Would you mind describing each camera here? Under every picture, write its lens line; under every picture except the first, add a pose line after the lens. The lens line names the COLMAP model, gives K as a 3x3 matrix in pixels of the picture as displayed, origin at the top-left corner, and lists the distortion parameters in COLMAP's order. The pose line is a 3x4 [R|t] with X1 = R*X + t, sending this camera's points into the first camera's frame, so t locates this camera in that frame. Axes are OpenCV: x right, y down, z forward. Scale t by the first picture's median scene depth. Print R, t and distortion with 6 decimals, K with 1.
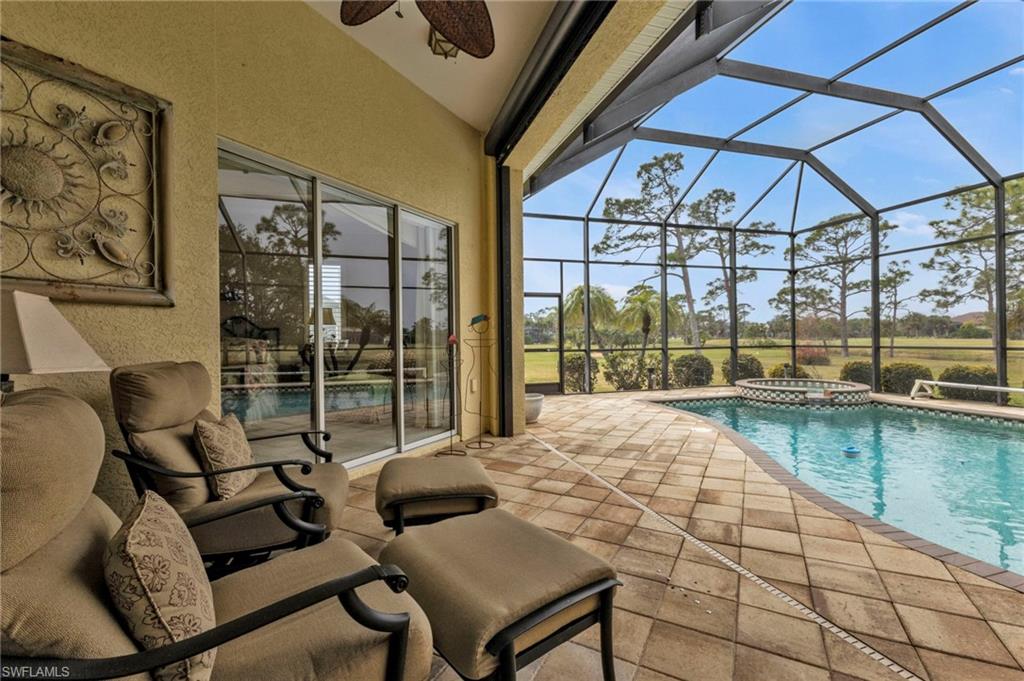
lens RADIAL K [[452.0, 0, 513.4], [0, 452.0, 333.5], [0, 0, 1]] dist [0.012573, -0.000870]
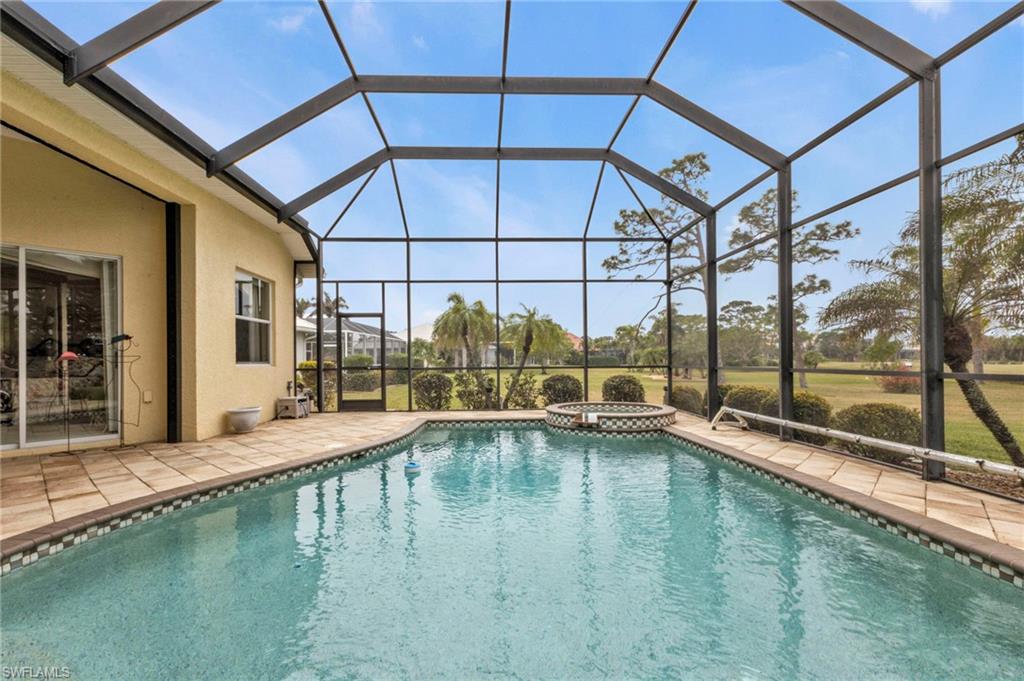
lens RADIAL K [[452.0, 0, 492.5], [0, 452.0, 355.0], [0, 0, 1]] dist [0.012573, -0.000870]
pose [[0.965809, 0.001673, -0.259251, 0.512217], [-0.001483, 0.999998, 0.000929, 0.004204], [0.259252, -0.000512, 0.965810, 0.057520]]
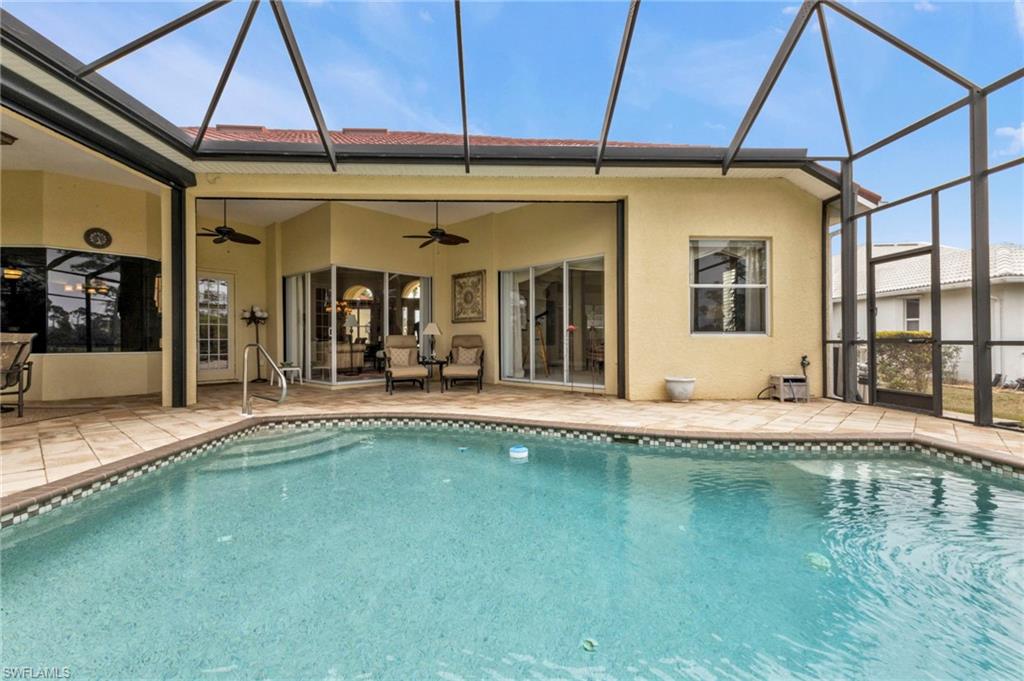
lens RADIAL K [[452.0, 0, 517.3], [0, 452.0, 339.0], [0, 0, 1]] dist [0.012573, -0.000870]
pose [[-0.234392, 0.012611, -0.972060, 0.682458], [0.016726, 0.999820, 0.008938, 0.015606], [0.971998, -0.014164, -0.234560, 0.506403]]
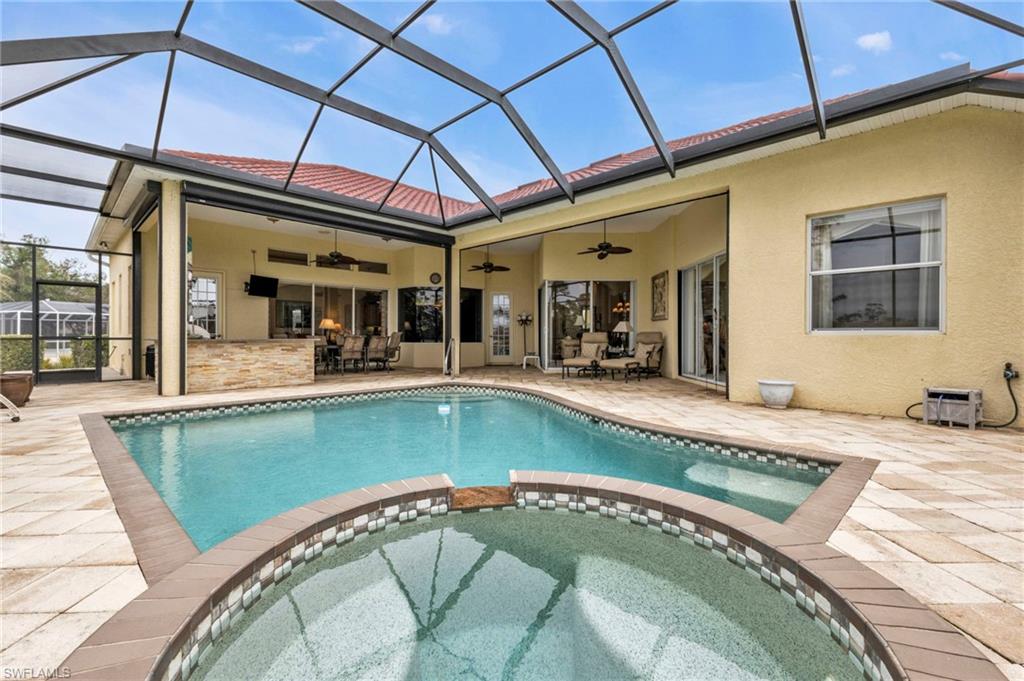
lens RADIAL K [[452.0, 0, 514.5], [0, 452.0, 336.5], [0, 0, 1]] dist [0.012573, -0.000870]
pose [[-0.870978, 0.011420, -0.491189, 0.570723], [0.014599, 0.999890, -0.002639, 0.021615], [0.491105, -0.009469, -0.871049, 0.909245]]
